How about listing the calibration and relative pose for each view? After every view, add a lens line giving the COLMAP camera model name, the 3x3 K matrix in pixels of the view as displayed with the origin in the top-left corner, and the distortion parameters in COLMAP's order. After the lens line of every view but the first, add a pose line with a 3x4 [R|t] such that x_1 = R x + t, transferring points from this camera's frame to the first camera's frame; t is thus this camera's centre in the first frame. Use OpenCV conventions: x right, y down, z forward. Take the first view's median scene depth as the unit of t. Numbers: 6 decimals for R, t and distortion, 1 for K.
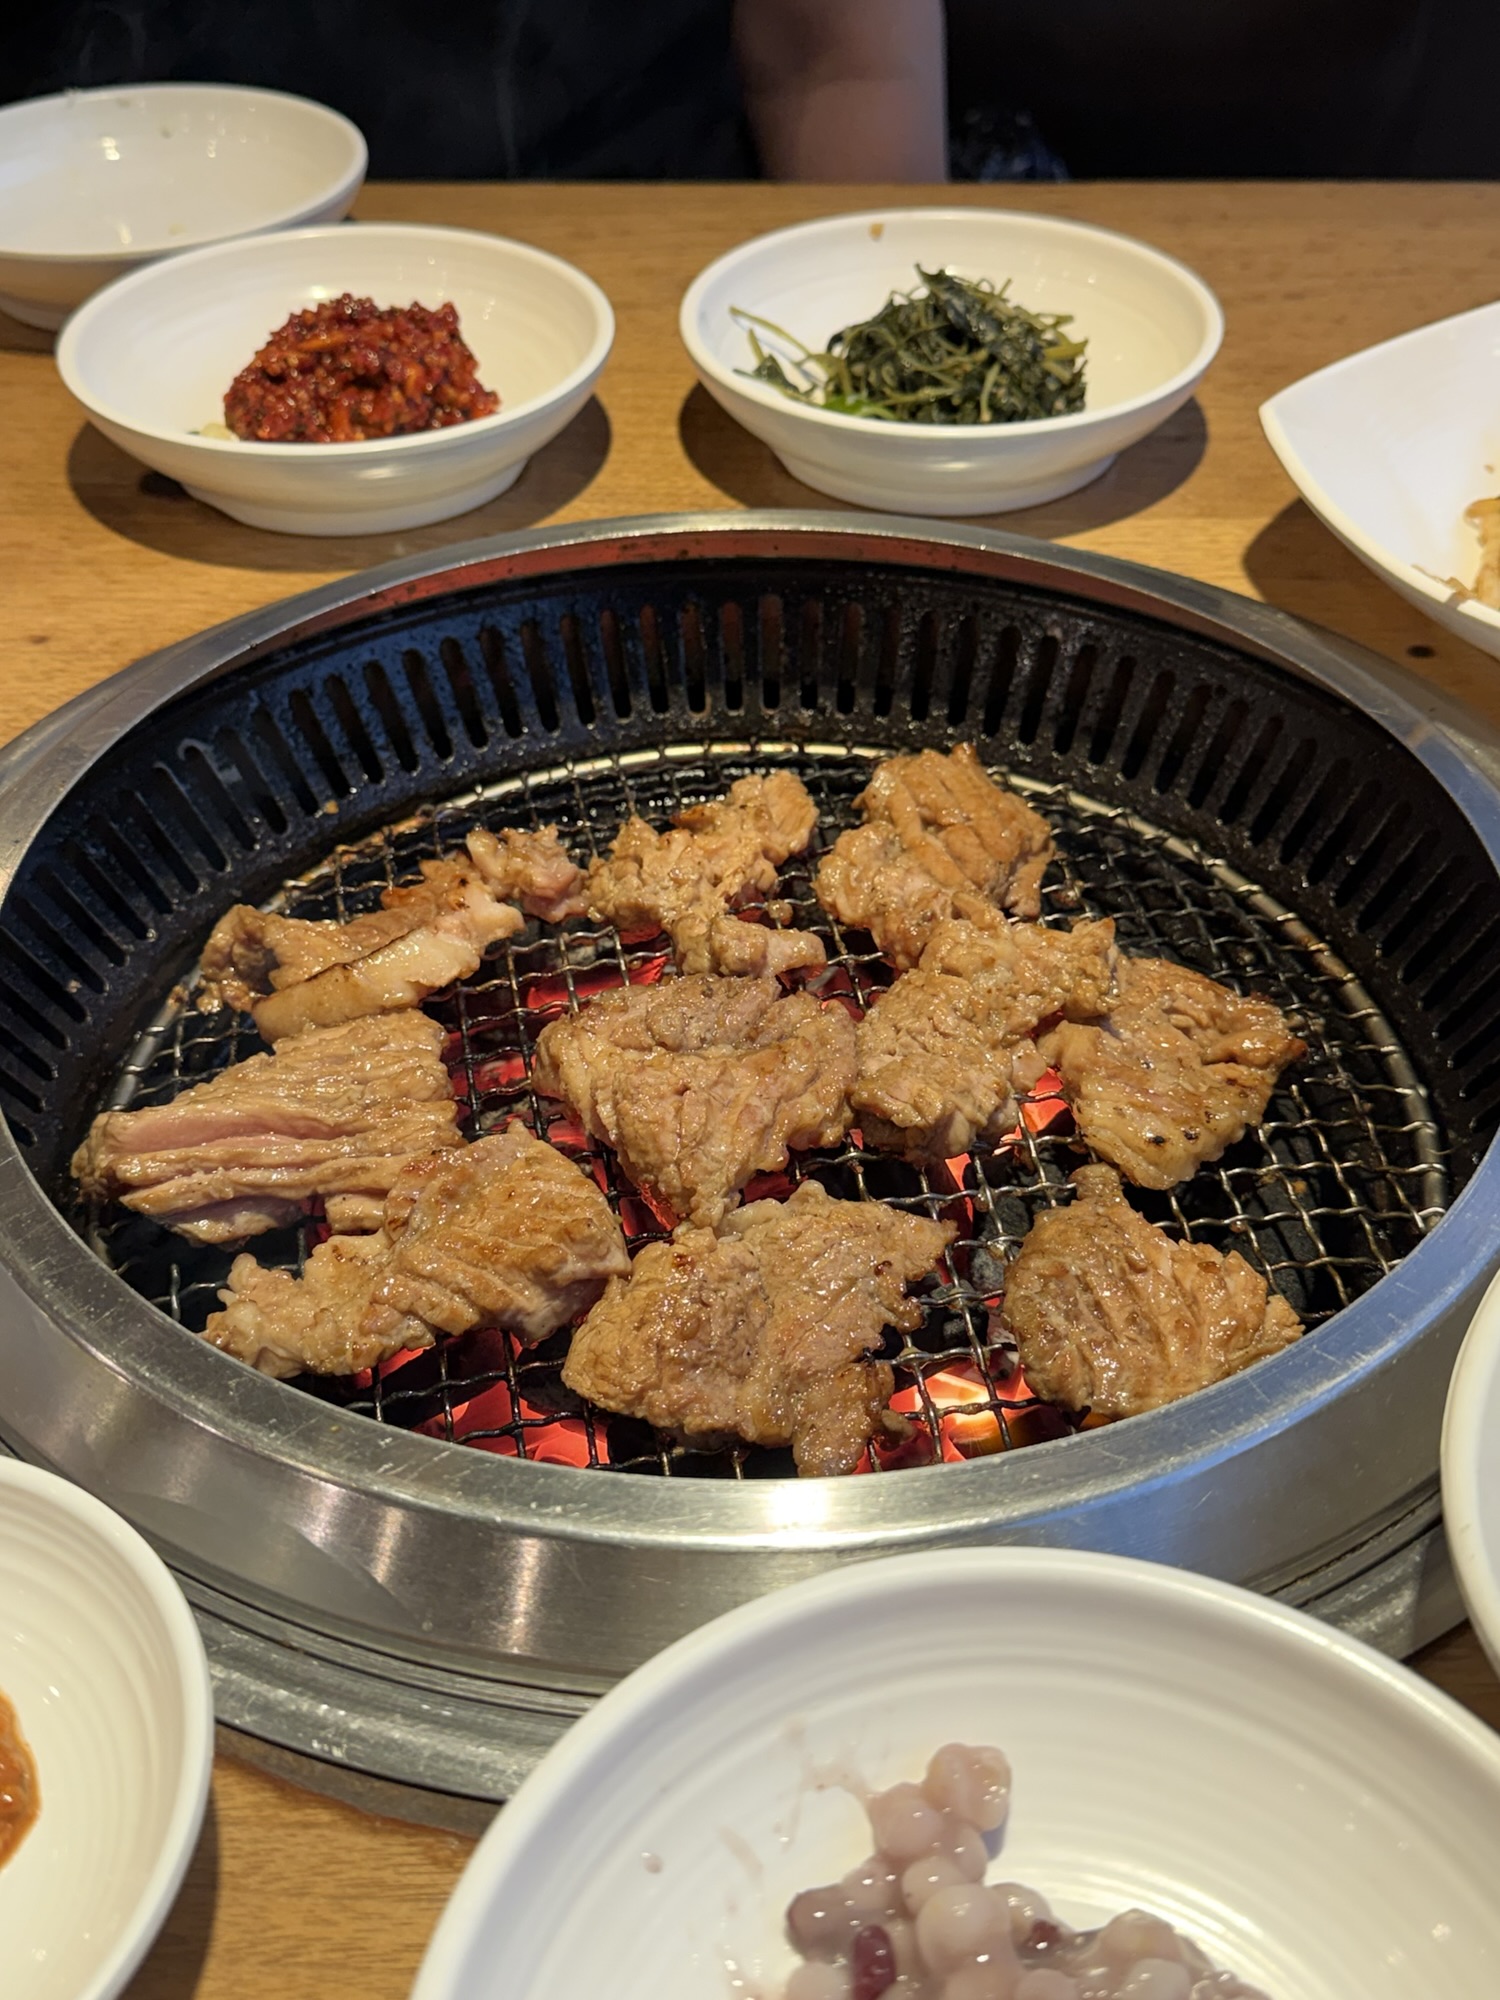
lens RADIAL K [[2151.5, 0, 750.0], [0, 2151.5, 1000.0], [0, 0, 1]] dist [0.175093, -0.423705]
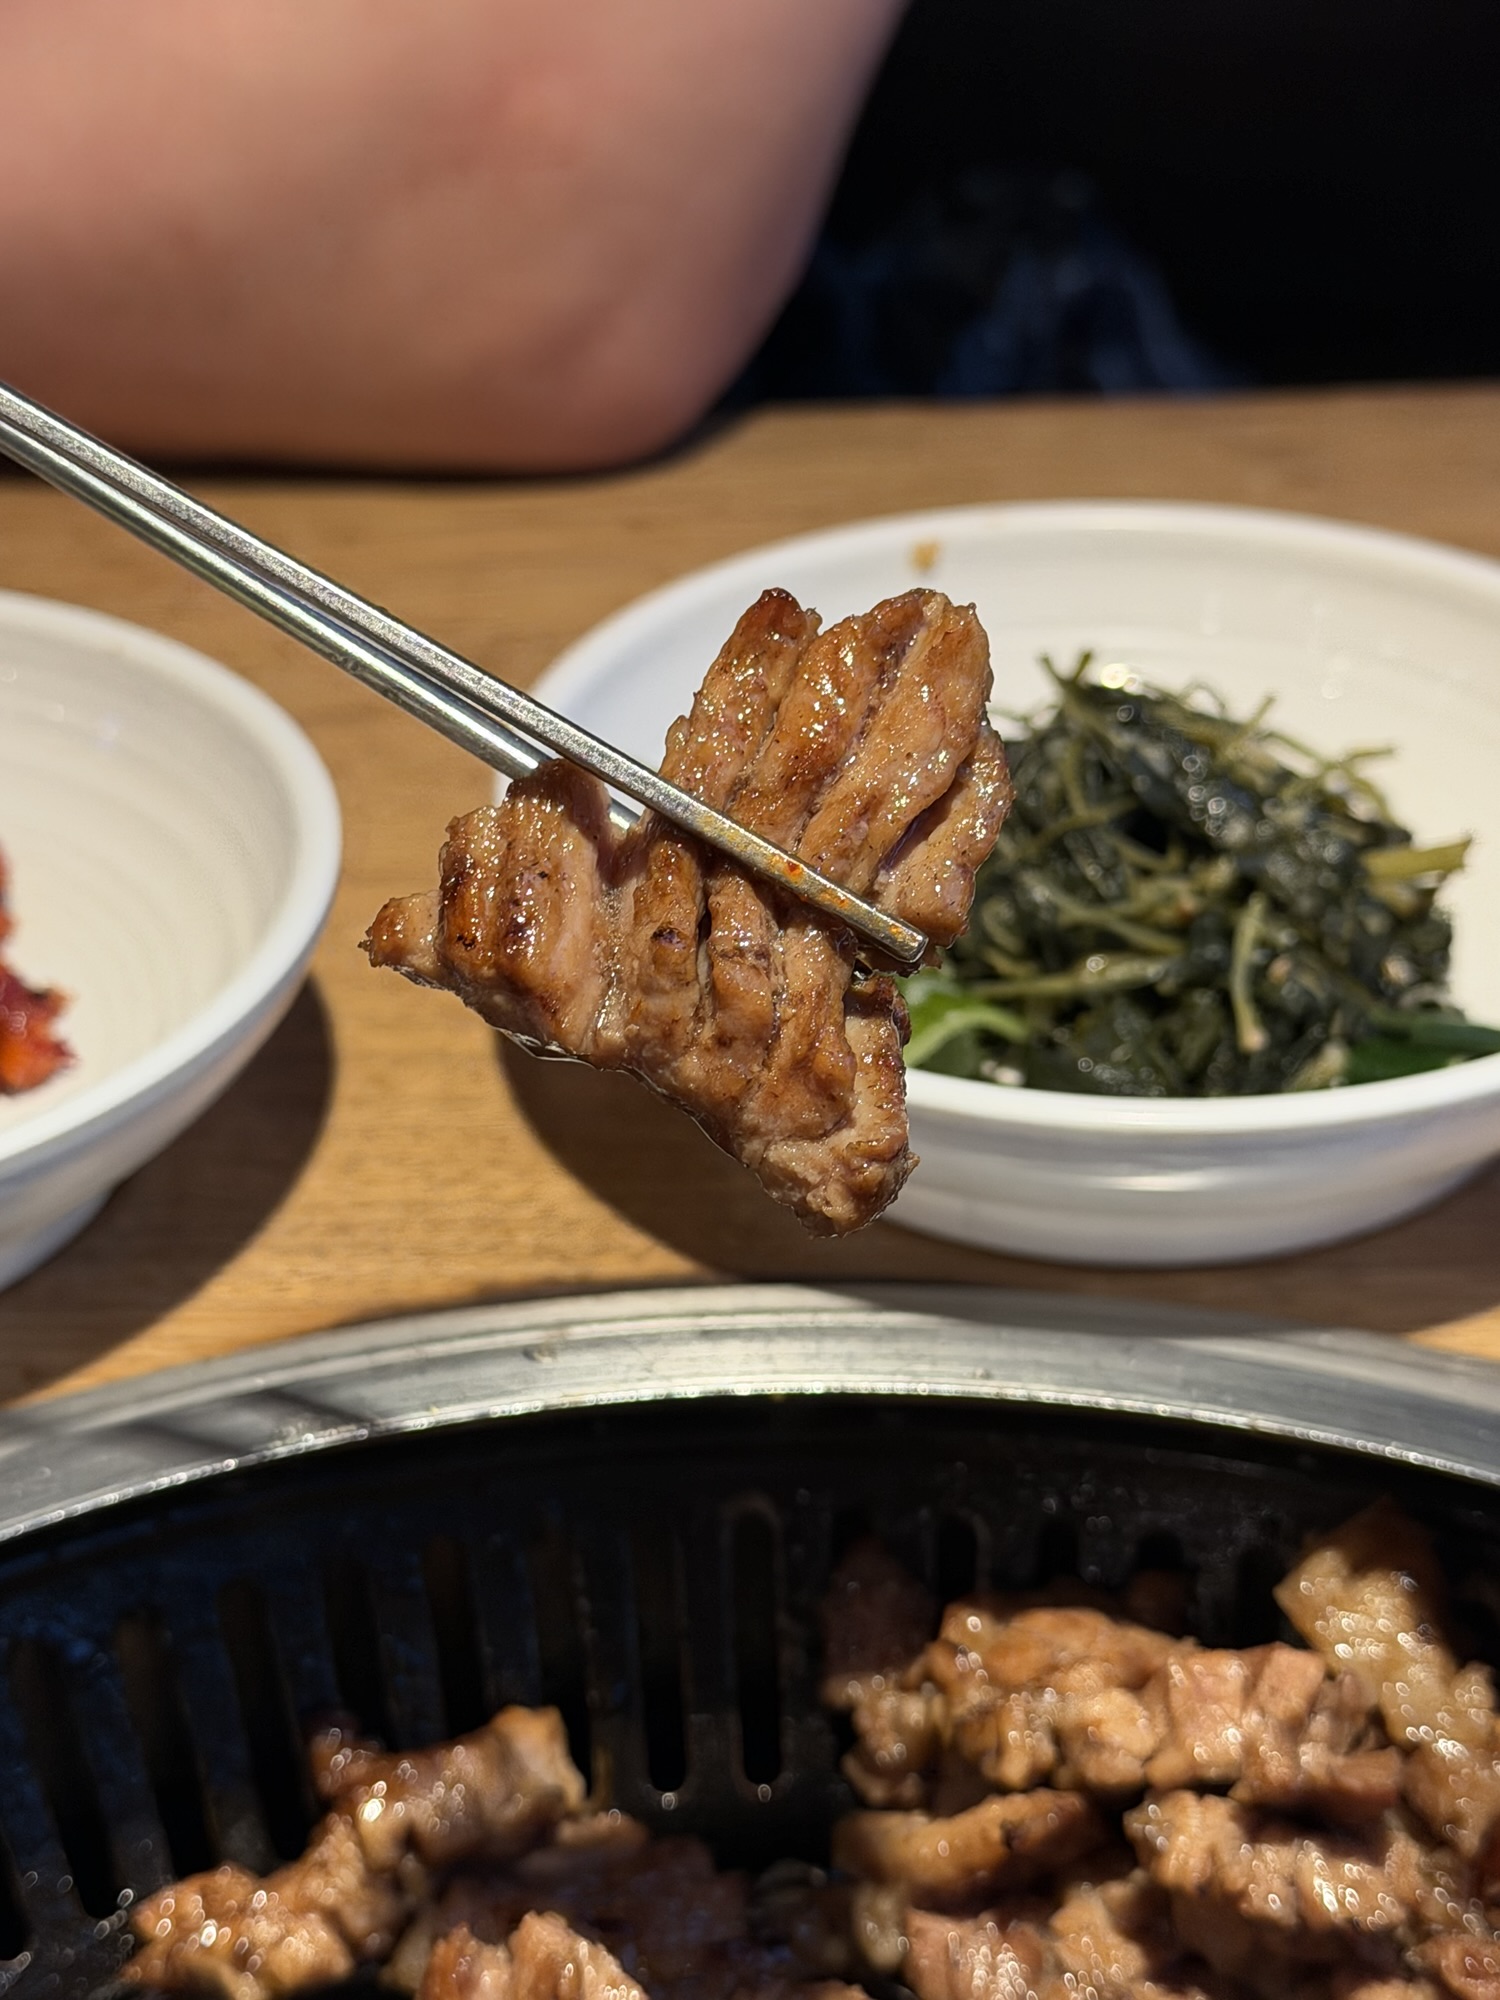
lens RADIAL K [[3571.0, 0, 750.0], [0, 3571.0, 1000.0], [0, 0, 1]] dist [0.076134, 0.102321]
pose [[0.997704, -0.037838, 0.056175, -0.023706], [0.045393, 0.989114, -0.139974, -0.181362], [-0.050268, 0.142202, 0.988560, 0.330558]]
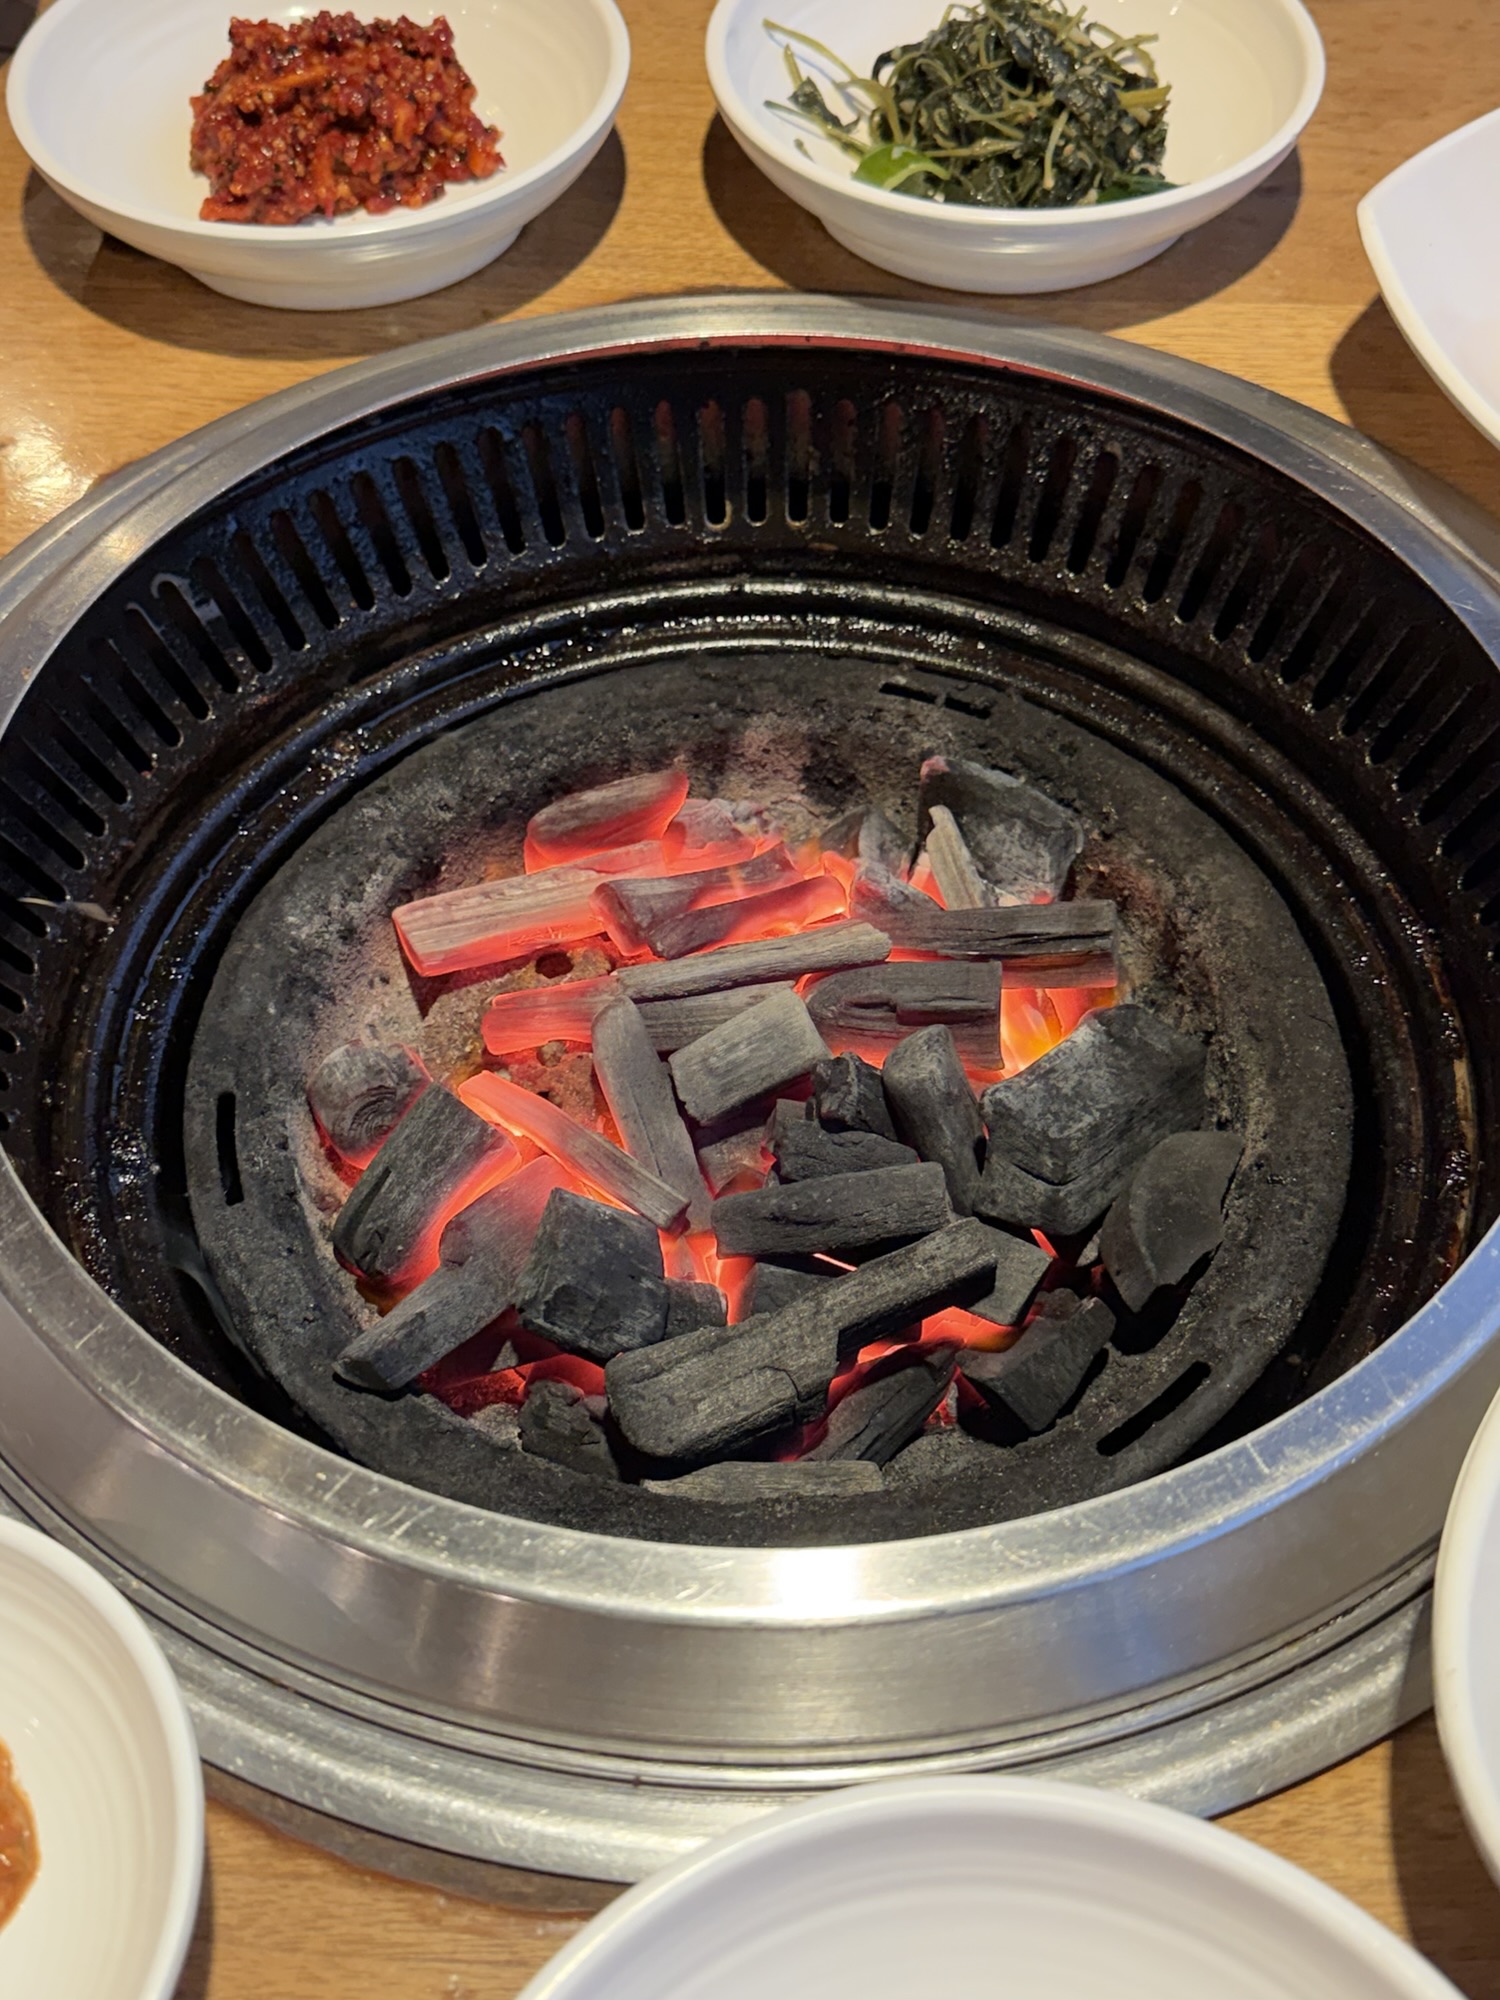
lens RADIAL K [[2265.2, 0, 736.3], [0, 2265.2, 1004.2], [0, 0, 1]] dist [0.192618, -0.495259]
pose [[0.999505, 0.021425, -0.023049, 0.010215], [-0.016191, 0.978175, 0.207150, -0.131347], [0.026984, -0.206674, 0.978038, 0.014750]]
